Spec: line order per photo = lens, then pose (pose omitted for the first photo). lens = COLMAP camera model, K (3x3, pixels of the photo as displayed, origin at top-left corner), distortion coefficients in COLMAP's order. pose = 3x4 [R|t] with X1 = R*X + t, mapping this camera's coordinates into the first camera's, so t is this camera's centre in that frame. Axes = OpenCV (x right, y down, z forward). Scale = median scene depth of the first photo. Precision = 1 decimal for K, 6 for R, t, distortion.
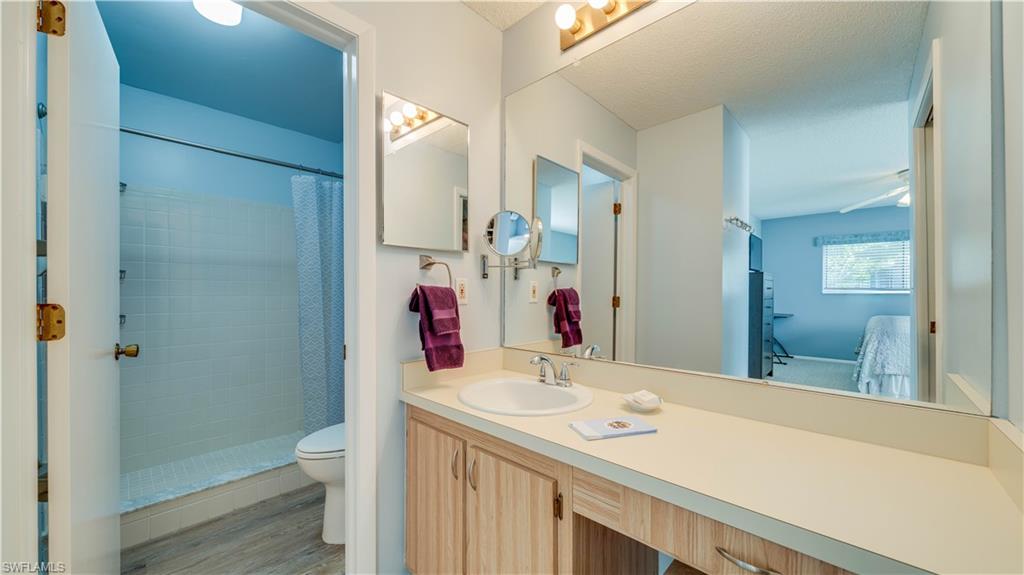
lens RADIAL K [[377.1, 0, 510.8], [0, 377.1, 290.4], [0, 0, 1]] dist [-0.001284, 0.000010]
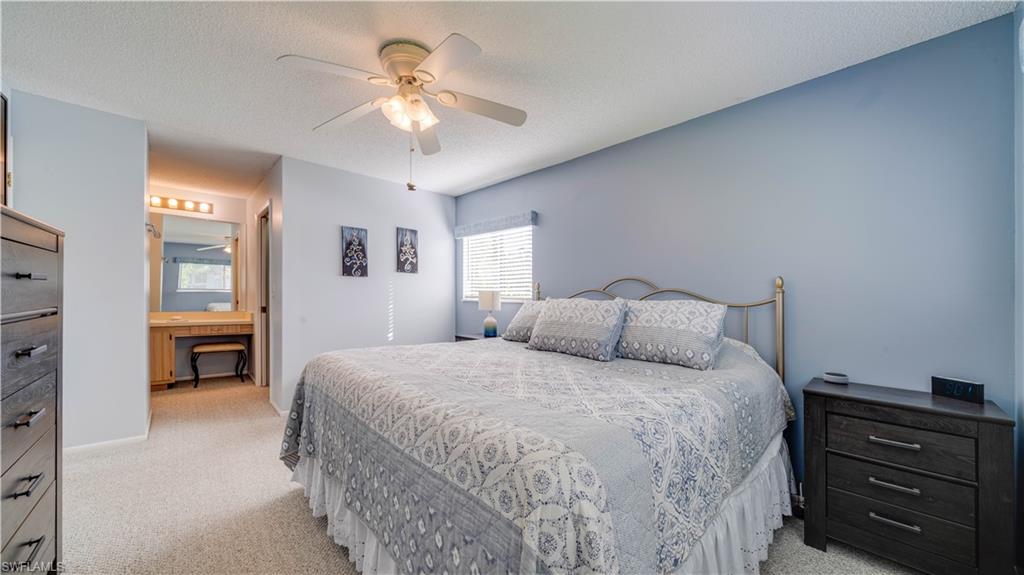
lens RADIAL K [[350.8, 0, 518.2], [0, 350.8, 288.6], [0, 0, 1]] dist [-0.002486, -0.000124]
pose [[0.060299, 0.005656, 0.998164, -0.895894], [0.000739, 0.999983, -0.005711, -0.006024], [-0.998180, 0.001082, 0.060293, -0.817561]]
